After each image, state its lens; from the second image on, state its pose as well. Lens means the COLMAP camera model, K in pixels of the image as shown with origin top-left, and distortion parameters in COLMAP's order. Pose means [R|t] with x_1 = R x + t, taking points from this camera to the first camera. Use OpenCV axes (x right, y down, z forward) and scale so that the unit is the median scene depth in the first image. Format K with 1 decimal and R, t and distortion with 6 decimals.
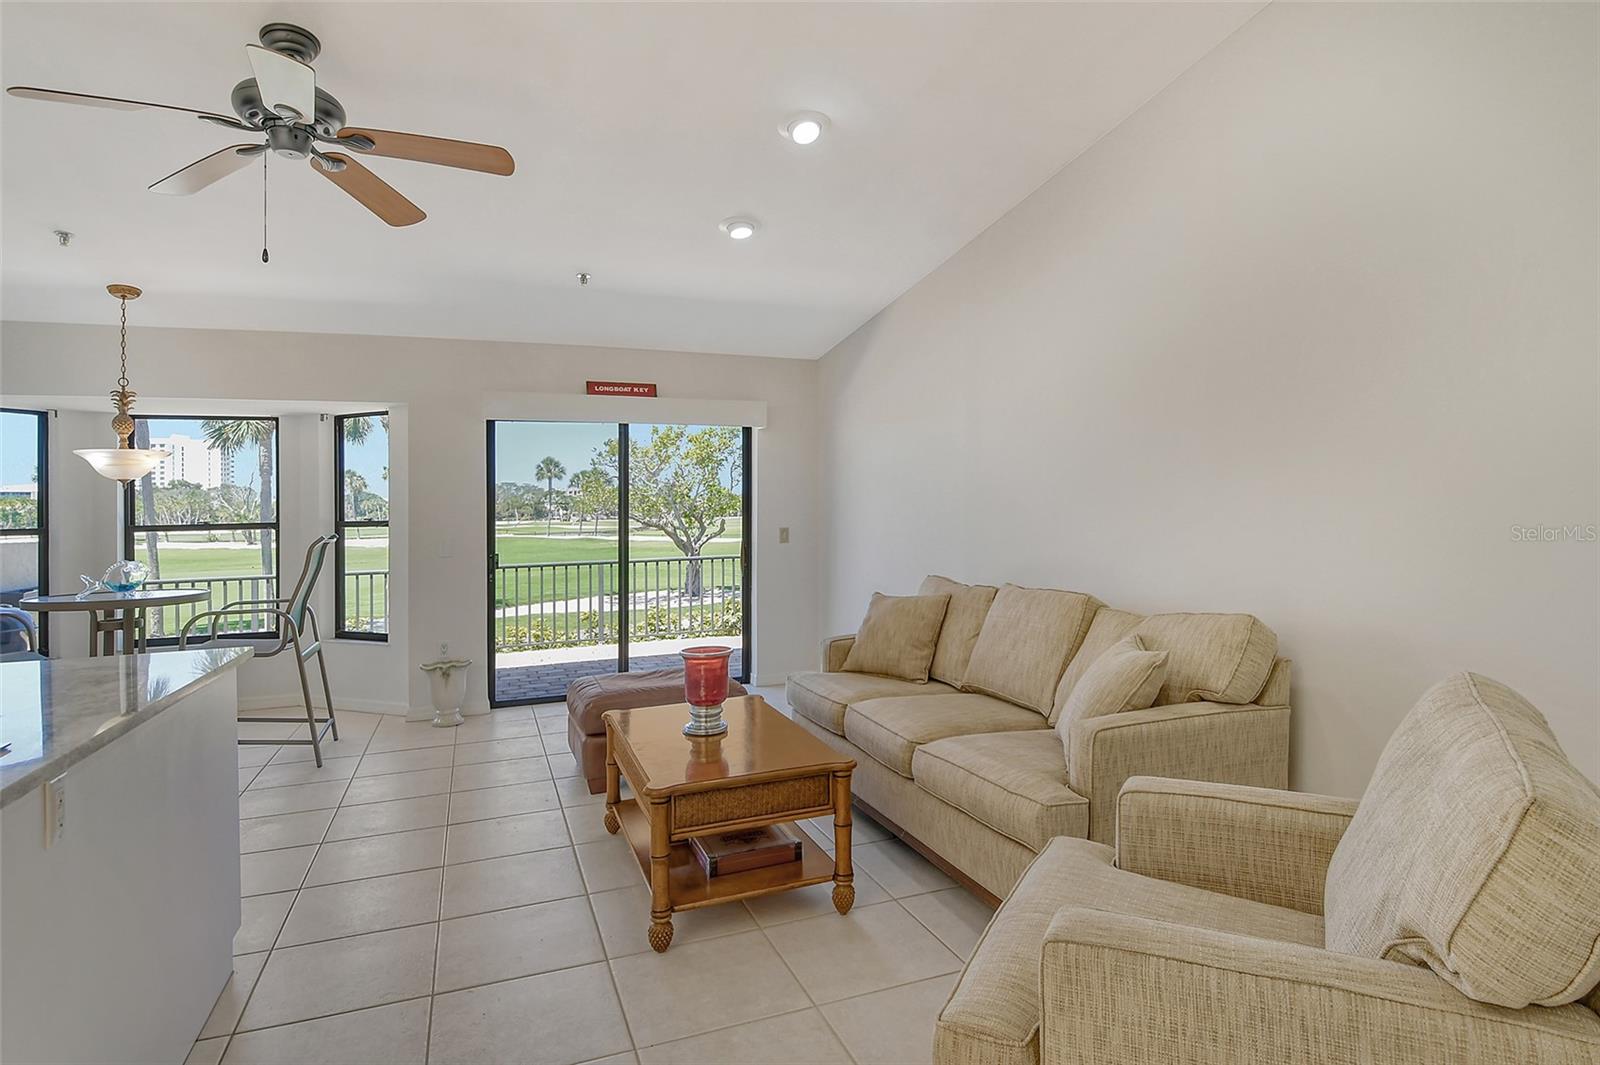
lens RADIAL K [[886.5, 0, 820.4], [0, 886.5, 524.9], [0, 0, 1]] dist [0.002428, -0.000574]
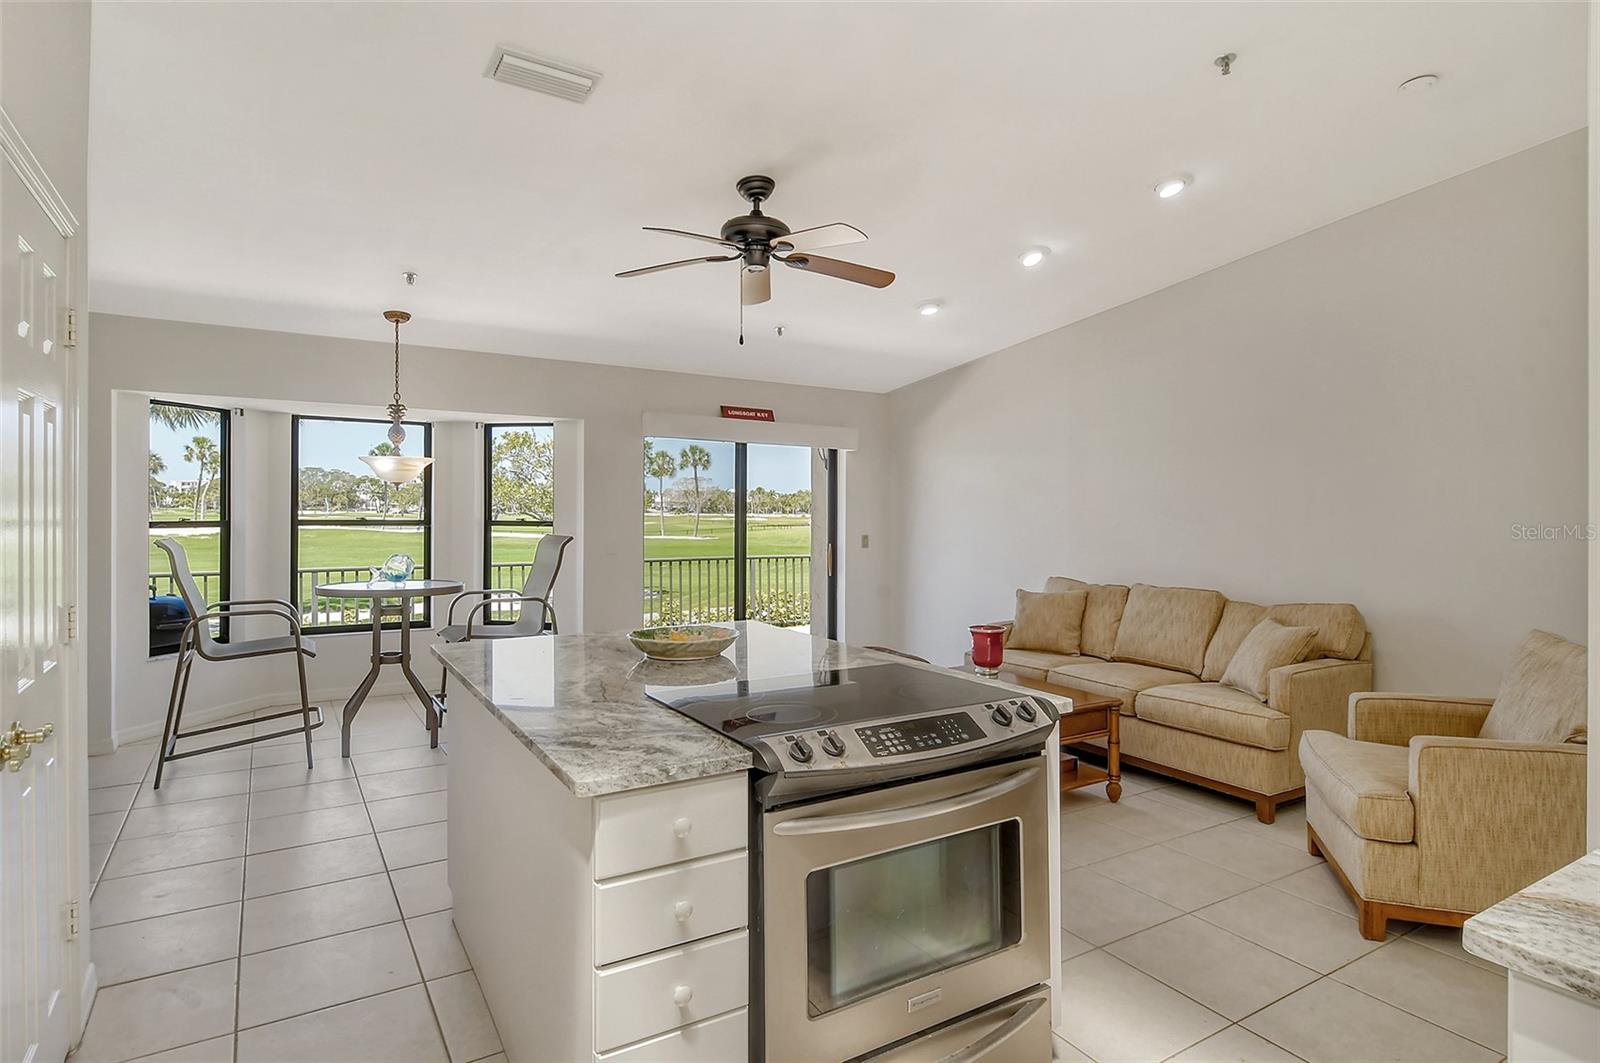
lens RADIAL K [[894.1, 0, 859.6], [0, 894.1, 499.0], [0, 0, 1]] dist [0.021599, -0.016958]
pose [[0.976049, 0.033090, 0.215020, -0.509034], [-0.026502, 0.999089, -0.033451, -0.008167], [-0.215931, 0.026952, 0.976036, -0.276465]]
